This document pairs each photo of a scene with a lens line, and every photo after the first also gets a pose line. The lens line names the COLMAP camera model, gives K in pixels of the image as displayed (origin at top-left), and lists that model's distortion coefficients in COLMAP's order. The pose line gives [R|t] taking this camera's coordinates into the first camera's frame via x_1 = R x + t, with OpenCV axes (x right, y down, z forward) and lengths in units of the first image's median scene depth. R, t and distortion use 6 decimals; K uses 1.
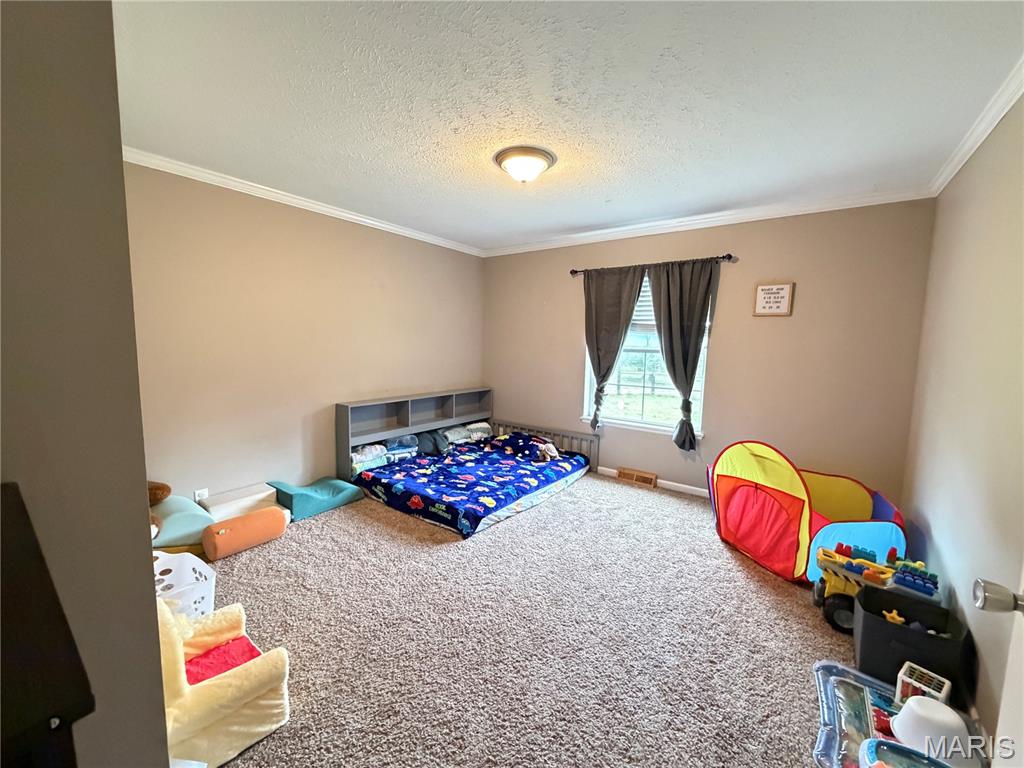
lens RADIAL K [[406.3, 0, 510.1], [0, 406.3, 383.1], [0, 0, 1]] dist [0.001539, -0.000346]
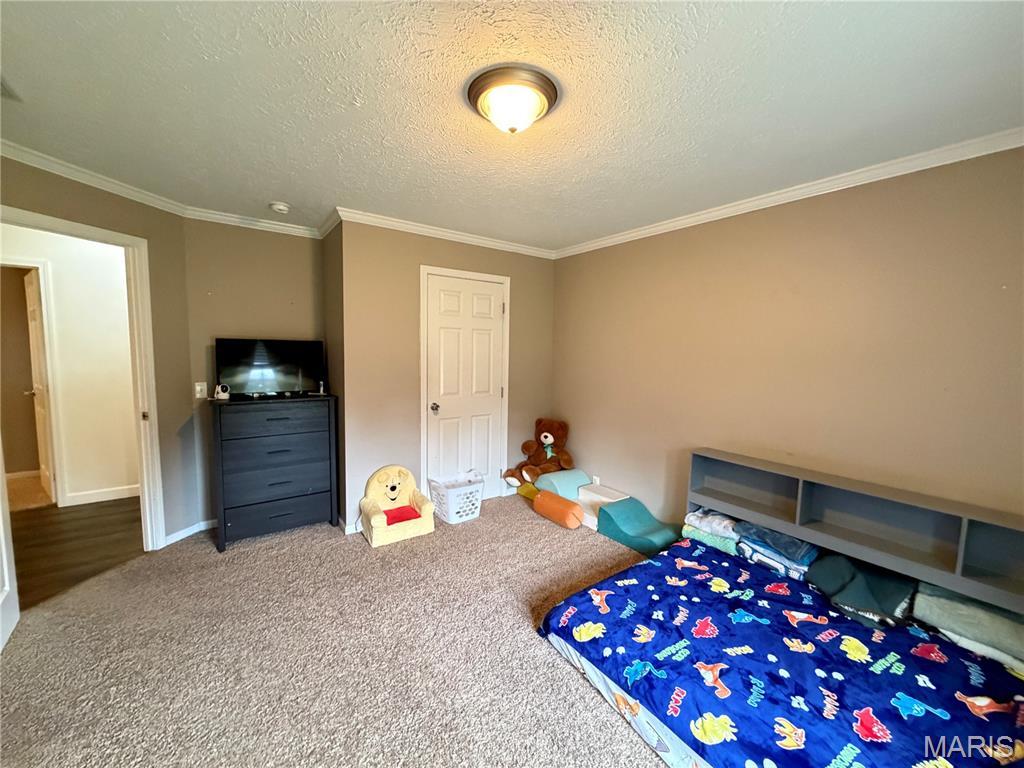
lens RADIAL K [[406.3, 0, 506.9], [0, 406.3, 383.9], [0, 0, 1]] dist [0.001539, -0.000346]
pose [[-0.298554, 0.062695, -0.952331, 0.479980], [-0.118216, 0.987726, 0.102086, -0.118153], [0.947043, 0.143059, -0.287478, 0.865058]]
